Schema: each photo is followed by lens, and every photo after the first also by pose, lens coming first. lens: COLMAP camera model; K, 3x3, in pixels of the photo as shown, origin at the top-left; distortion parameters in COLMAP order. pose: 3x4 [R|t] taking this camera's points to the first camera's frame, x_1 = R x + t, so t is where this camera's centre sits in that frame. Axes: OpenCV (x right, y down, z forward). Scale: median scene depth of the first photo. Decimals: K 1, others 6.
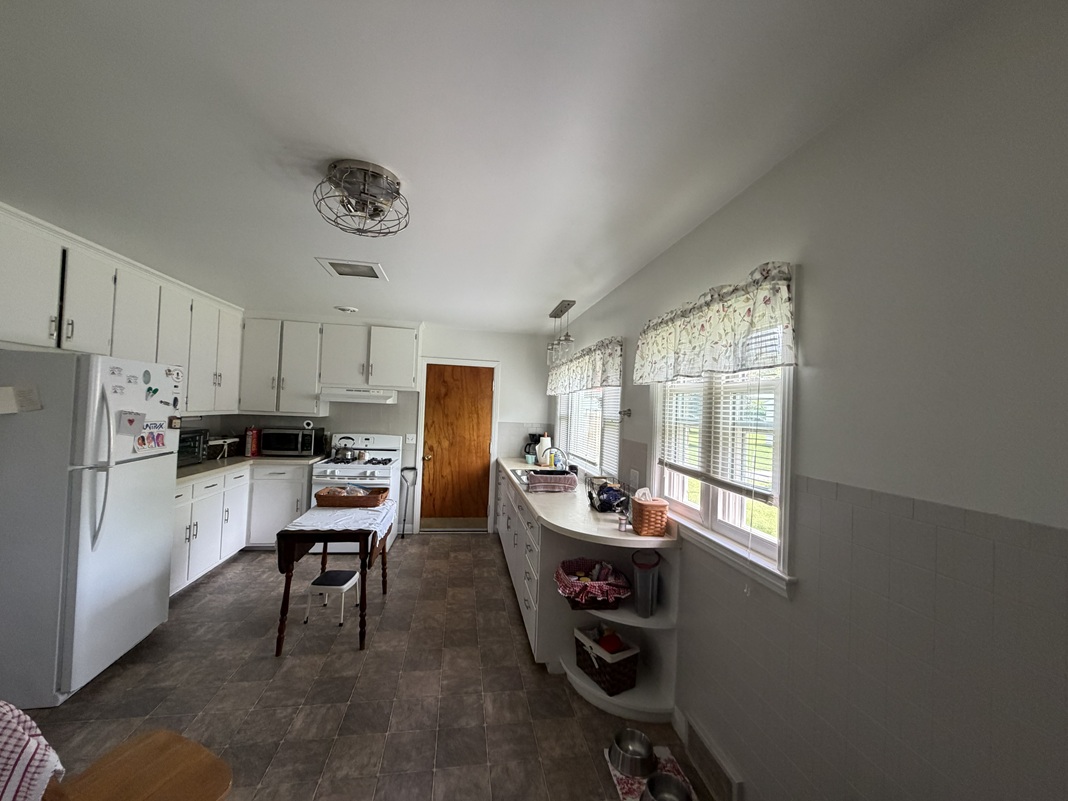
lens RADIAL K [[427.0, 0, 530.7], [0, 427.0, 400.0], [0, 0, 1]] dist [-0.000686, 0.000152]
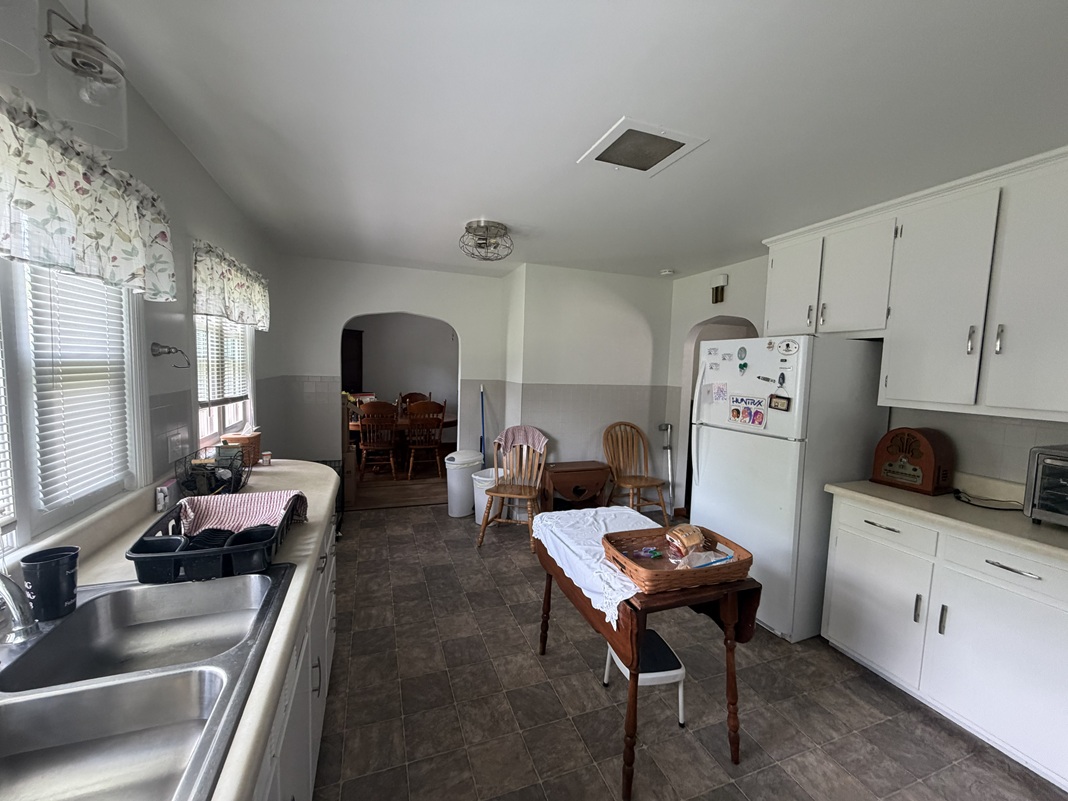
lens RADIAL K [[427.0, 0, 530.7], [0, 427.0, 400.0], [0, 0, 1]] dist [-0.000686, 0.000152]
pose [[-0.979424, -0.054720, -0.194252, -0.196823], [-0.065963, 0.996472, 0.051887, 0.041103], [0.190727, 0.063633, -0.979578, 1.974382]]
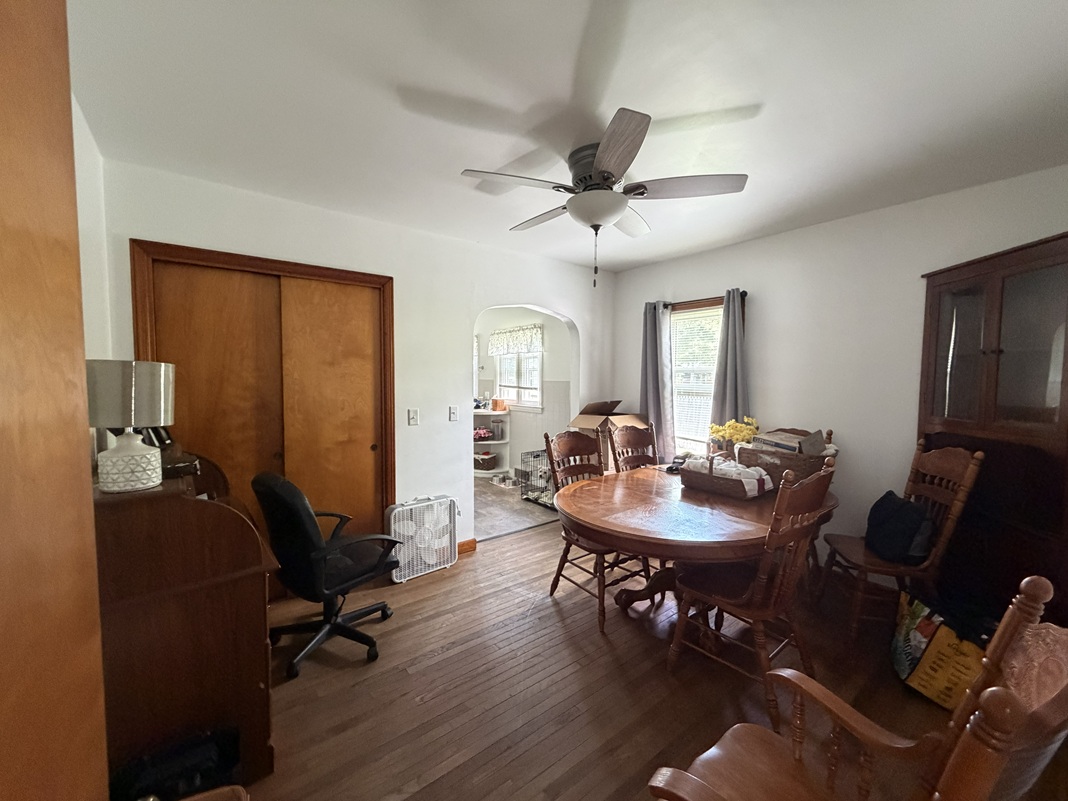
lens RADIAL K [[427.0, 0, 530.7], [0, 427.0, 400.0], [0, 0, 1]] dist [-0.000686, 0.000152]
pose [[0.875599, -0.065375, 0.478594, -0.762626], [0.021325, 0.995065, 0.096909, -0.014633], [-0.482567, -0.074648, 0.872672, -1.330499]]
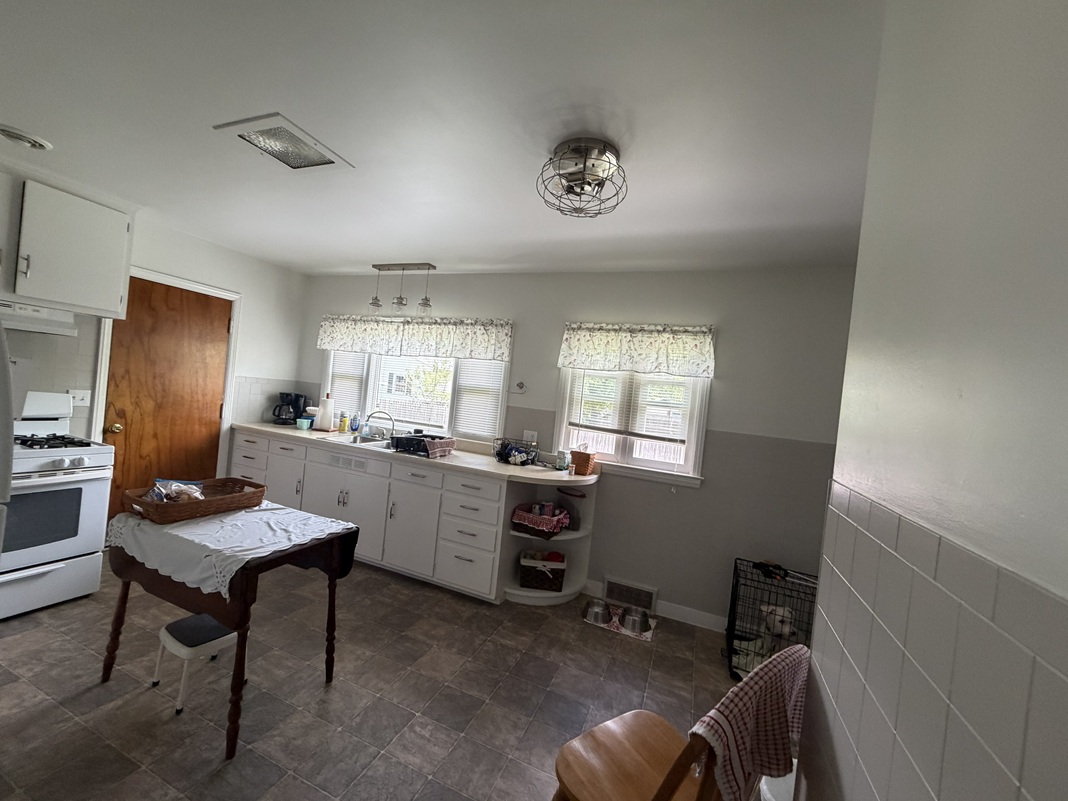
lens RADIAL K [[427.0, 0, 530.7], [0, 427.0, 400.0], [0, 0, 1]] dist [-0.000686, 0.000152]
pose [[0.524021, 0.002567, 0.851701, -0.948752], [-0.100358, 0.993215, 0.058754, -0.003420], [-0.845772, -0.116263, 0.520723, 0.383219]]
